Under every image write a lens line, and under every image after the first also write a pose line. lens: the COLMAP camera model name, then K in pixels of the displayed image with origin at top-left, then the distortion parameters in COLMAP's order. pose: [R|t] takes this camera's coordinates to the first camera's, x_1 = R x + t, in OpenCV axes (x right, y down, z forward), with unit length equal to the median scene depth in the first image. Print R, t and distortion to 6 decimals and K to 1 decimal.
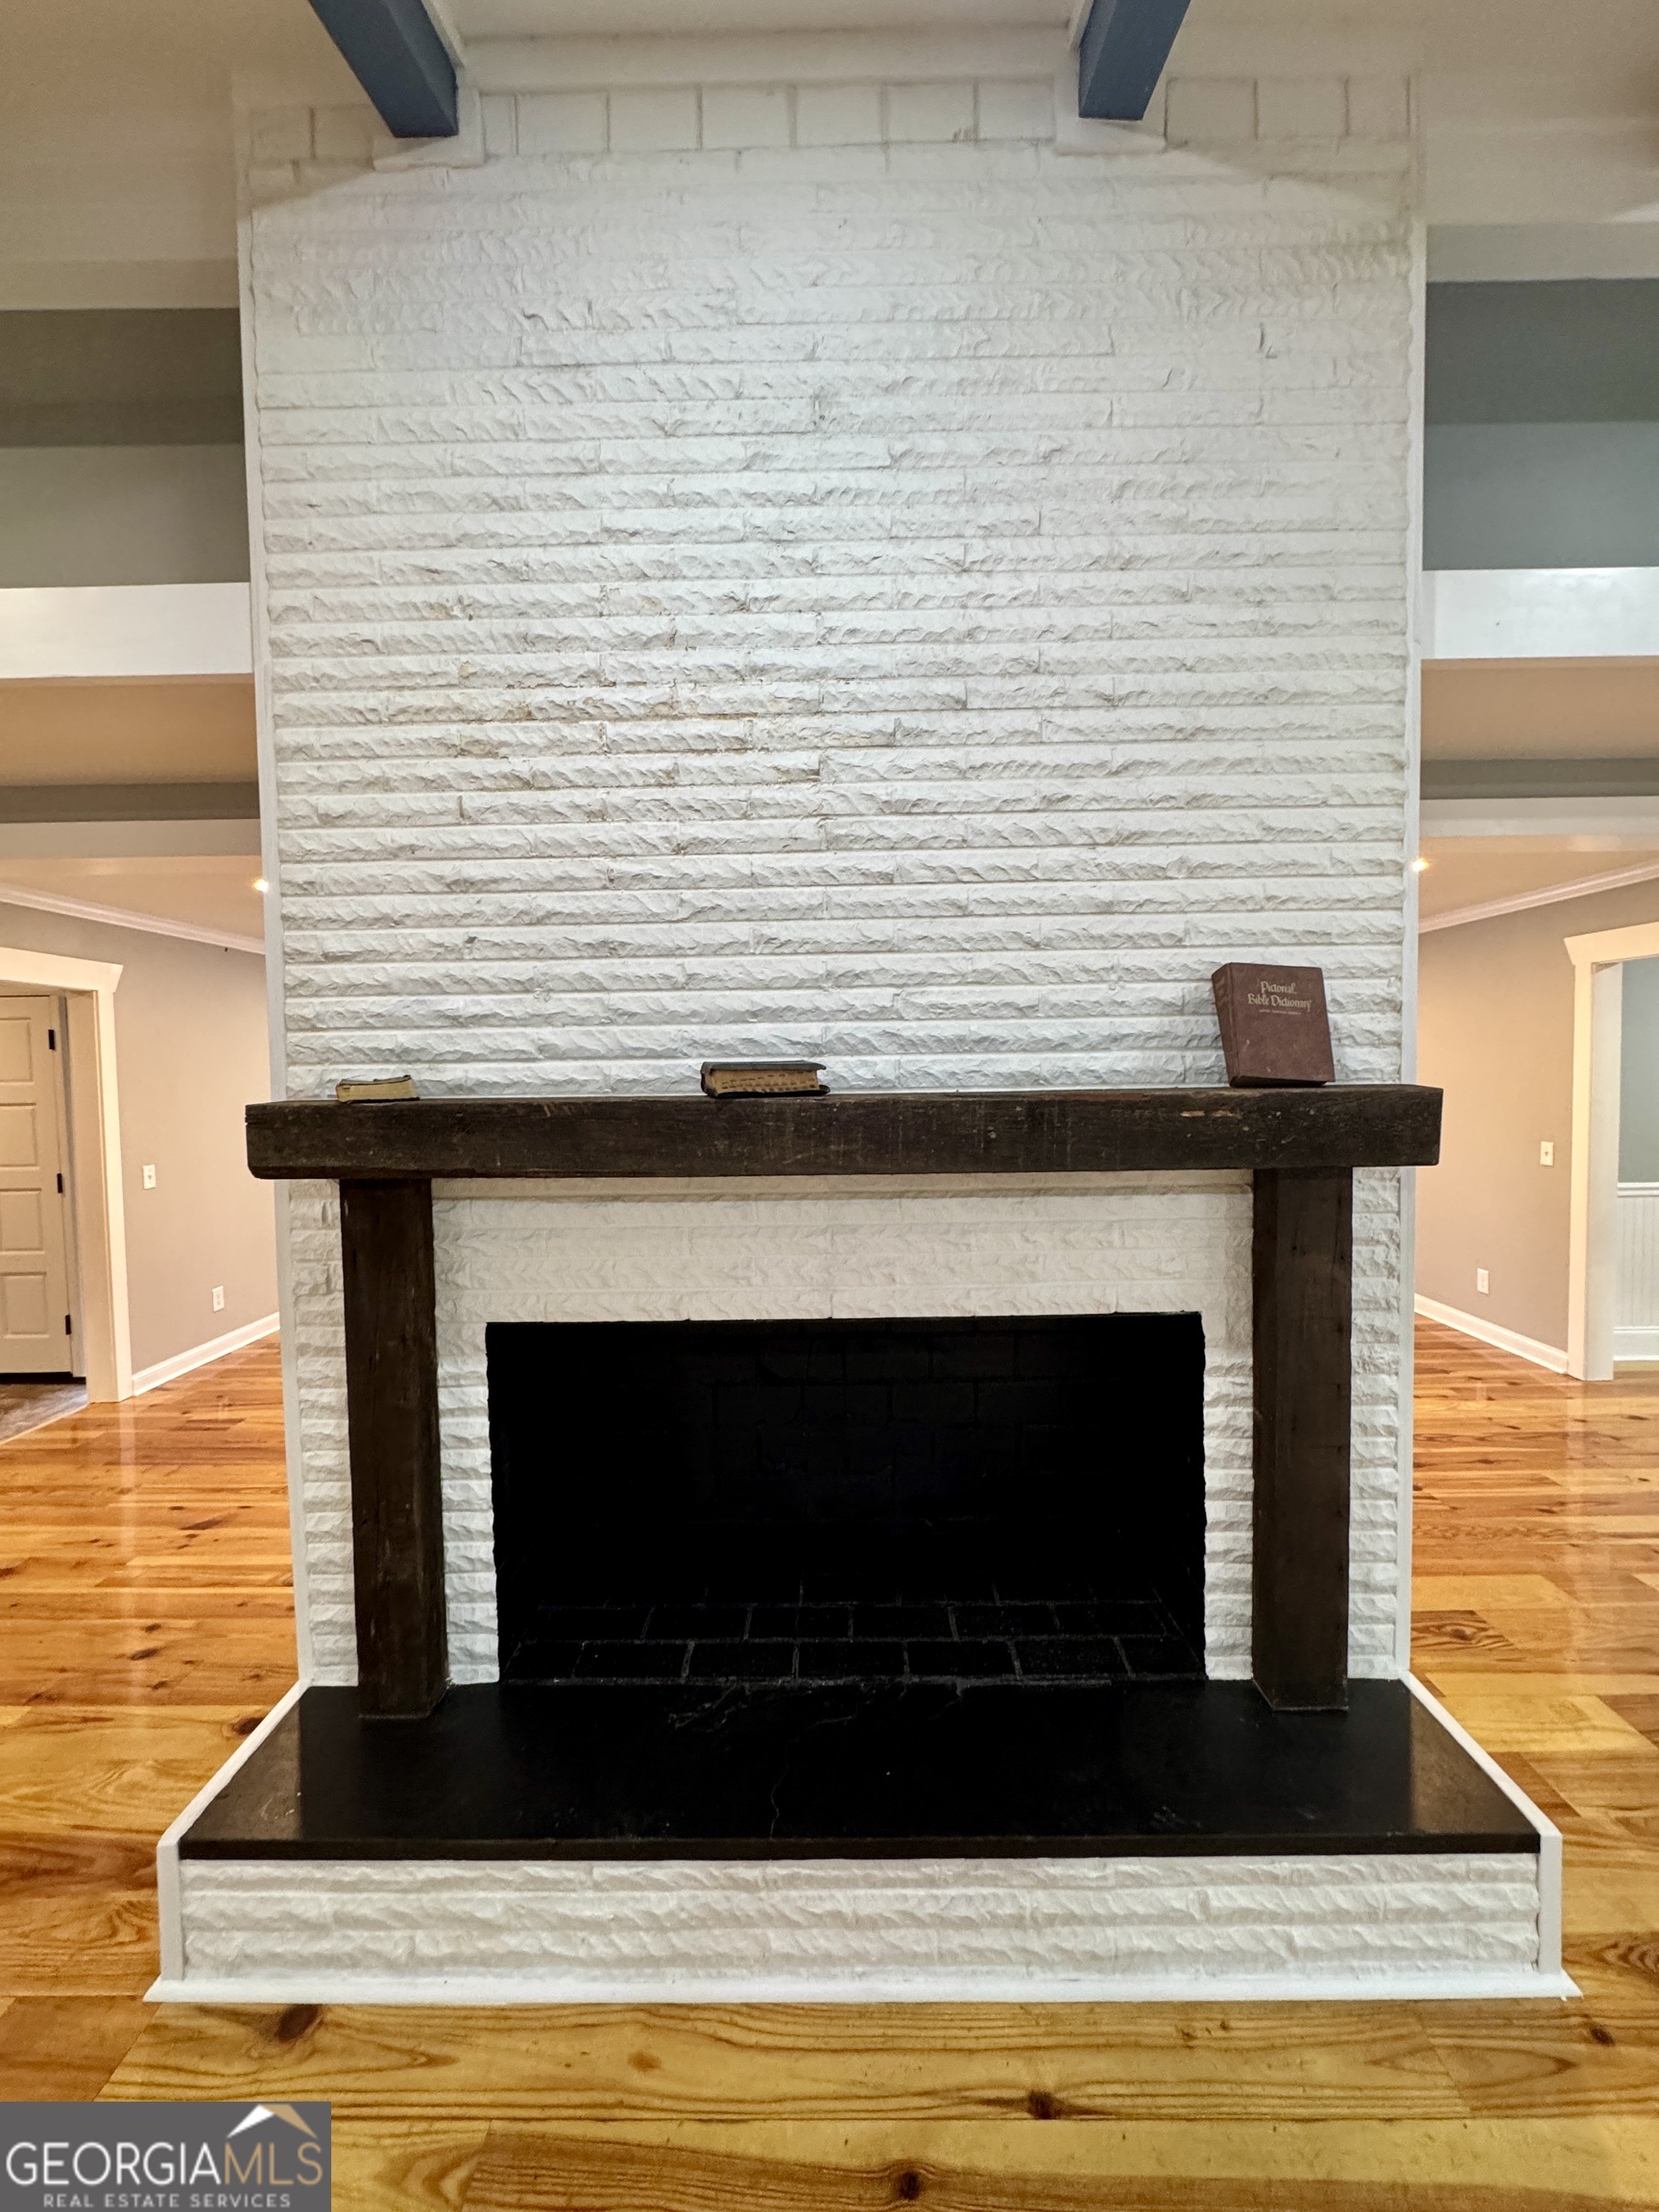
lens RADIAL K [[877.9, 0, 829.5], [0, 877.9, 1106.0], [0, 0, 1]] dist [-0.002621, 0.000395]
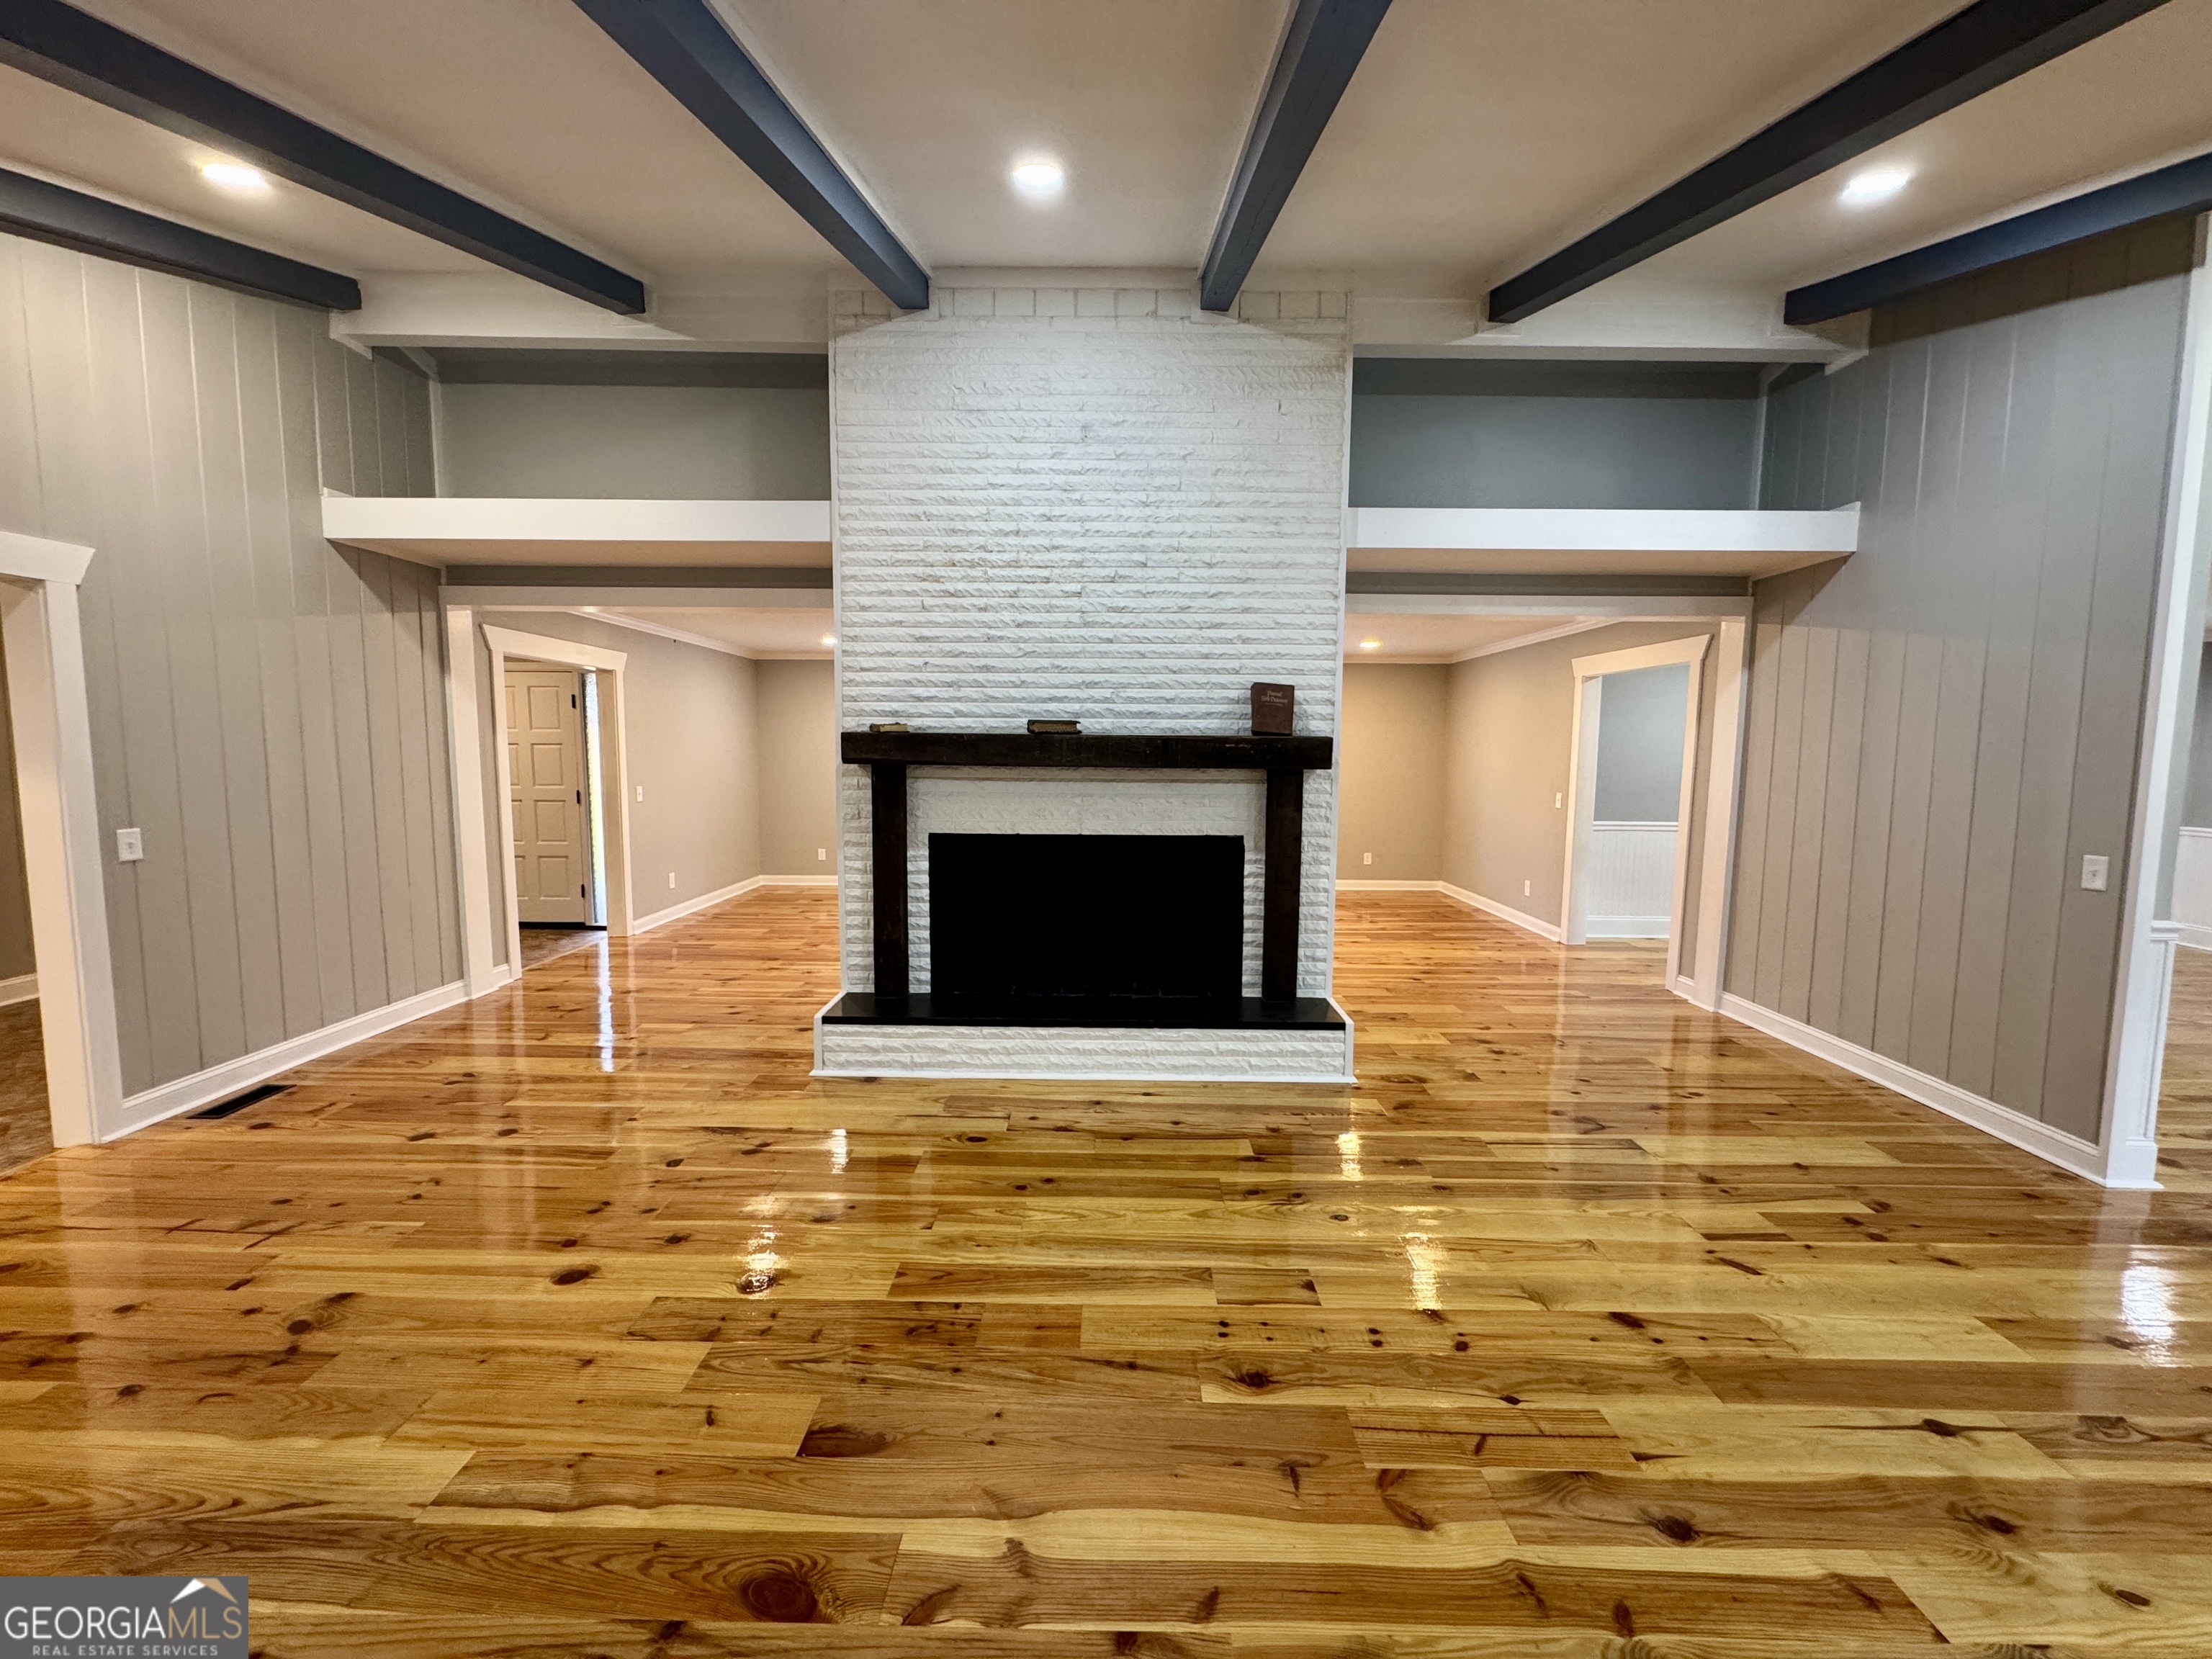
lens RADIAL K [[877.9, 0, 1106.0], [0, 877.9, 829.5], [0, 0, 1]] dist [-0.002621, 0.000395]
pose [[0.999701, 0.024020, 0.004529, 0.057230], [-0.024223, 0.998353, 0.051999, 0.112089], [-0.003273, -0.052094, 0.998637, -1.307752]]
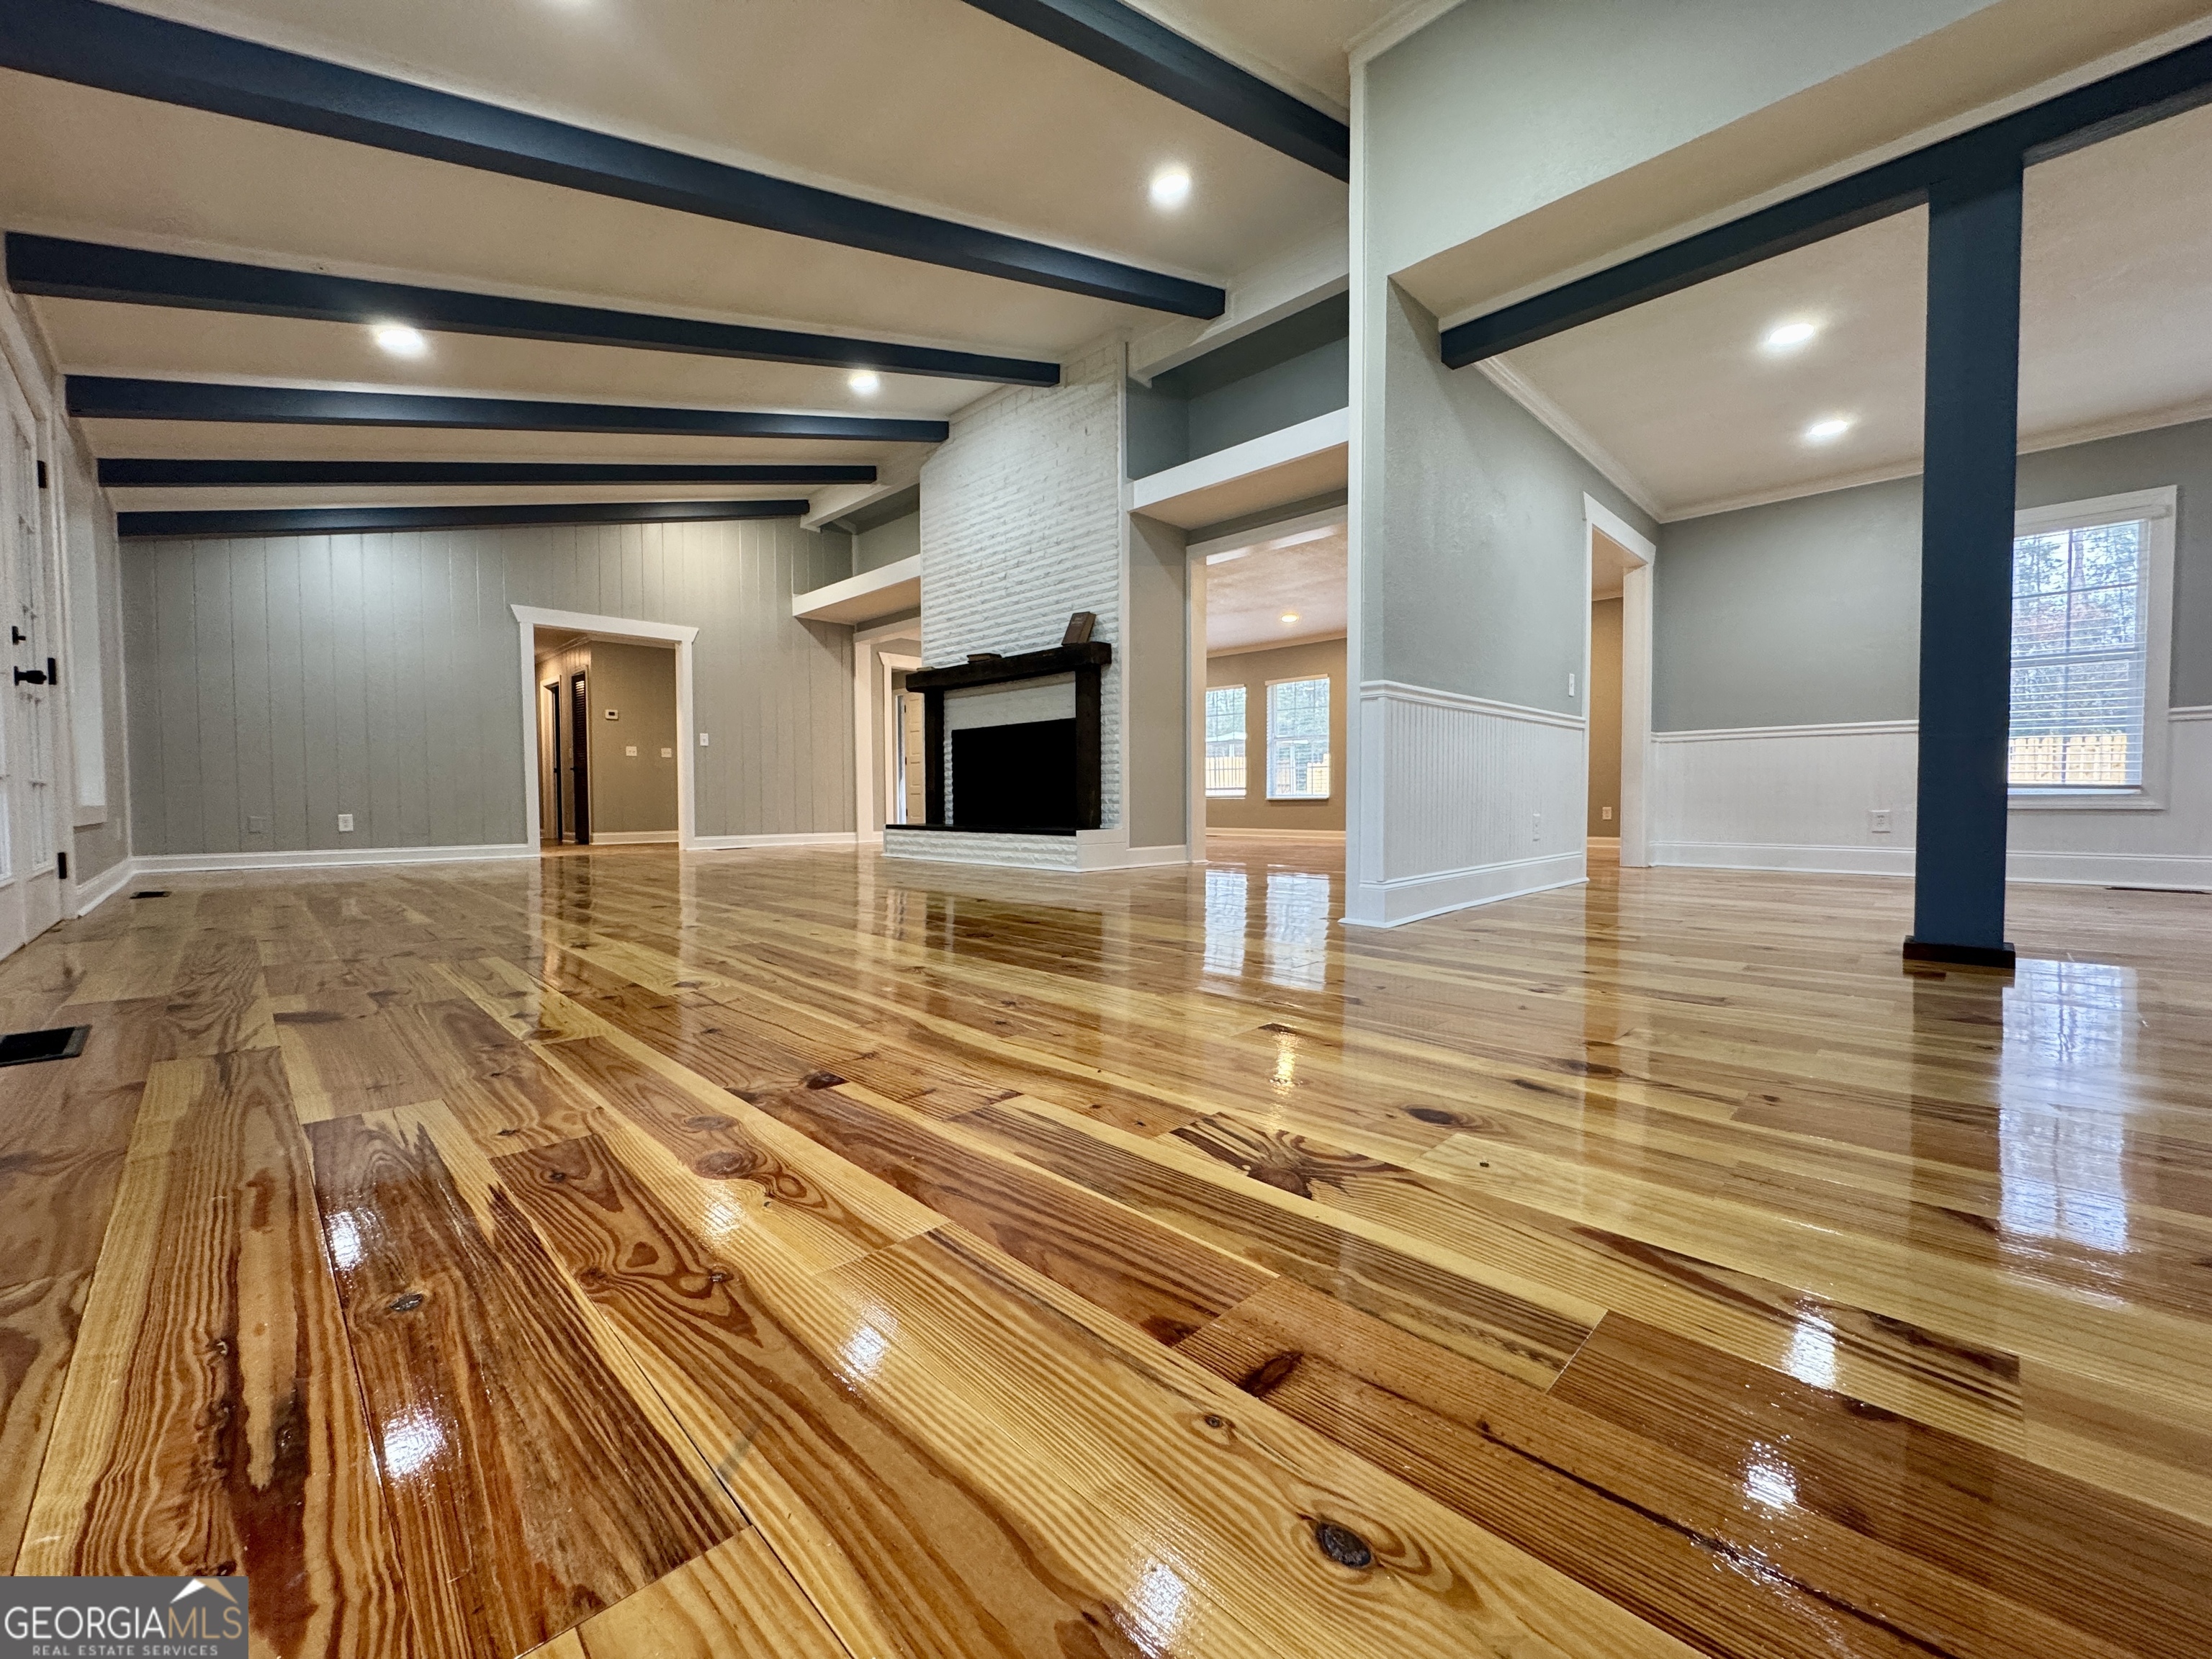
lens RADIAL K [[877.9, 0, 1106.0], [0, 877.9, 829.5], [0, 0, 1]] dist [-0.002621, 0.000395]
pose [[0.717028, 0.036804, -0.696072, 2.957052], [-0.036349, 0.999221, 0.015389, 0.627211], [0.696096, 0.014267, 0.717807, -1.382817]]
